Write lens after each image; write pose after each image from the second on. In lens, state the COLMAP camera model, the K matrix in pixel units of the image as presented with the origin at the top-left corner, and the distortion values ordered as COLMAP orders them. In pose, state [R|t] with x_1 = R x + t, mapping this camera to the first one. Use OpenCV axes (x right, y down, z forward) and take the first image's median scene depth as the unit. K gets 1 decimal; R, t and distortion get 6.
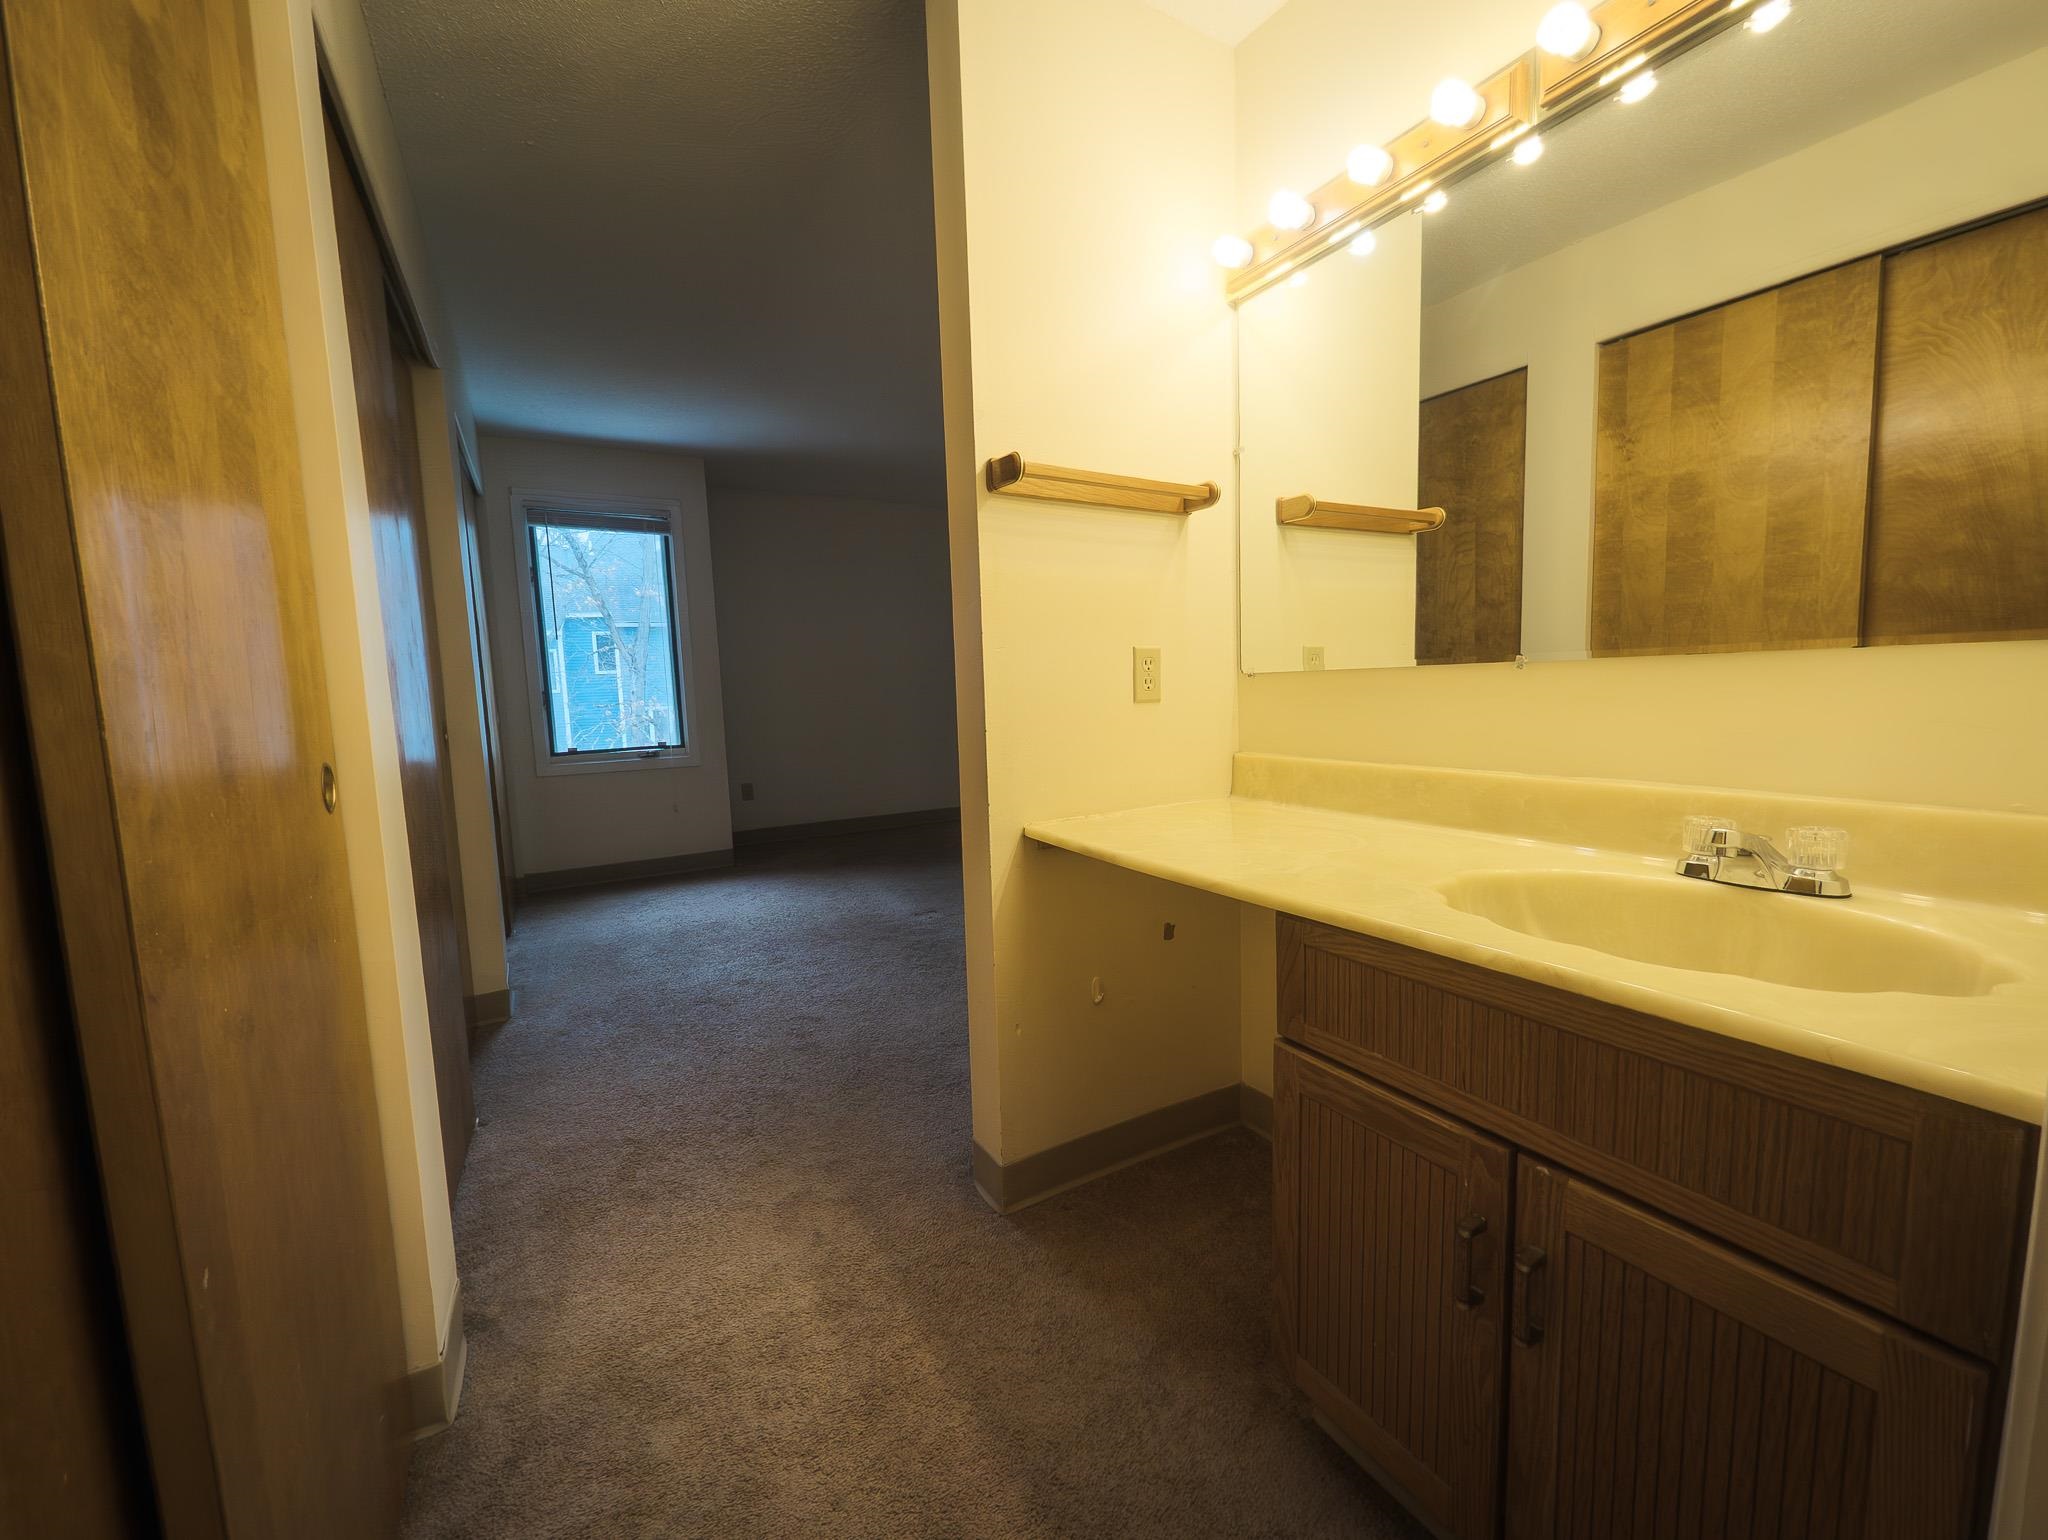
lens RADIAL K [[810.4, 0, 1010.1], [0, 810.4, 769.1], [0, 0, 1]] dist [-0.002957, -0.000571]
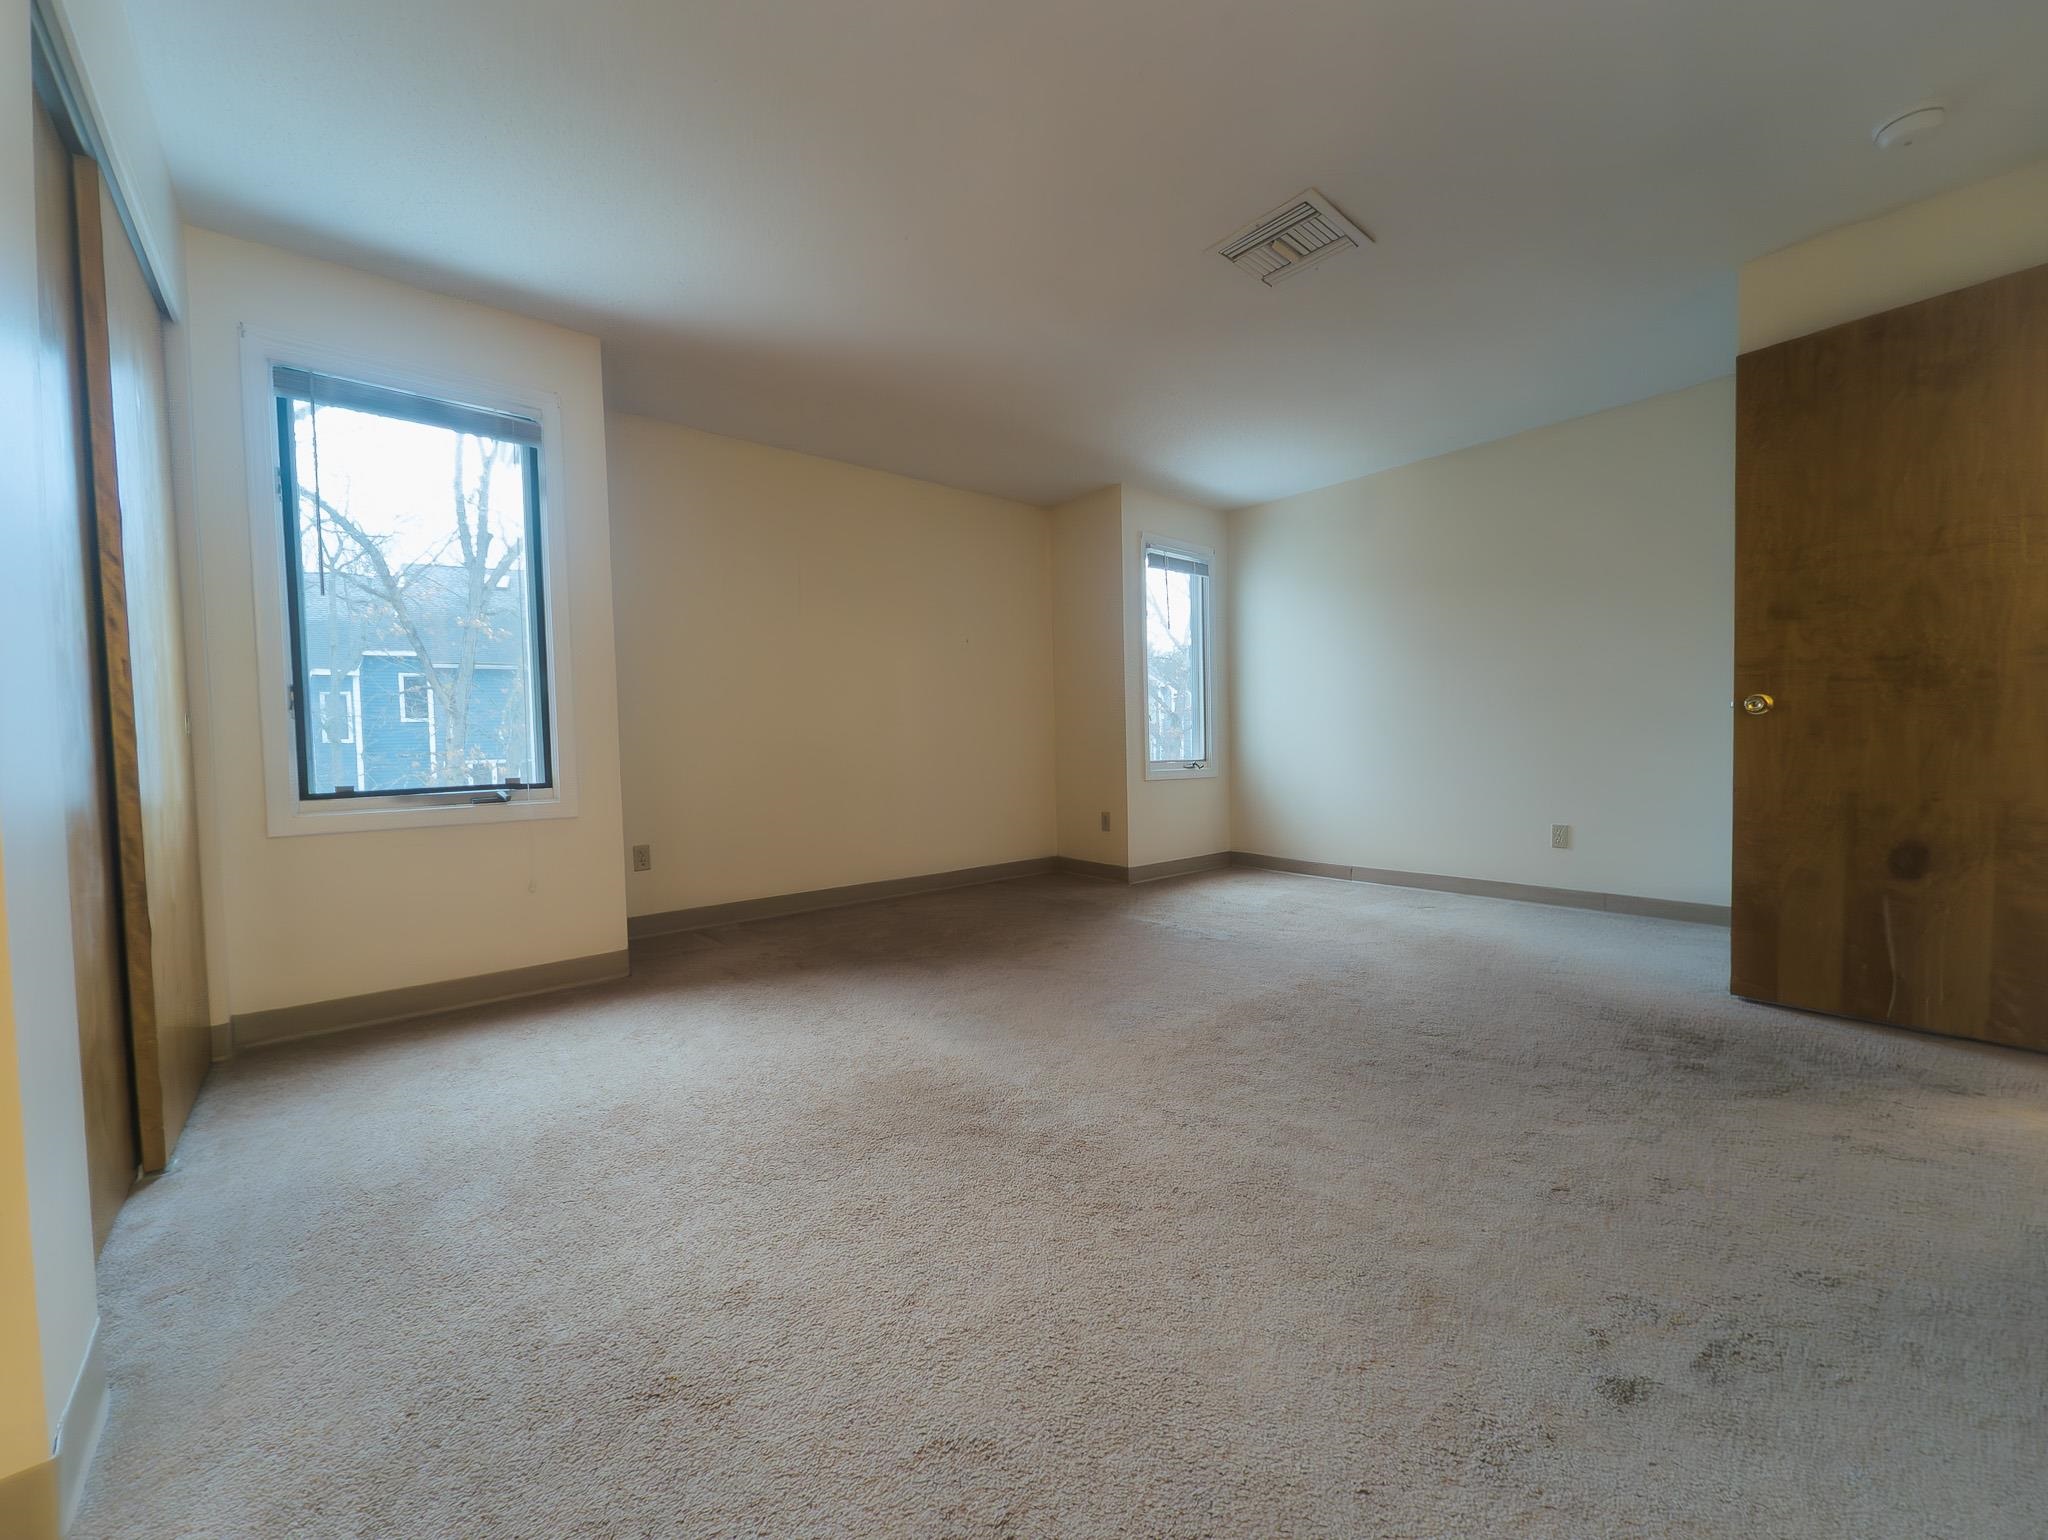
lens RADIAL K [[810.4, 0, 1010.1], [0, 810.4, 769.1], [0, 0, 1]] dist [-0.002957, -0.000571]
pose [[0.984835, 0.005608, 0.173401, -0.225257], [0.007469, 0.997180, -0.074673, 0.011911], [-0.173331, 0.074836, 0.982016, 0.455733]]
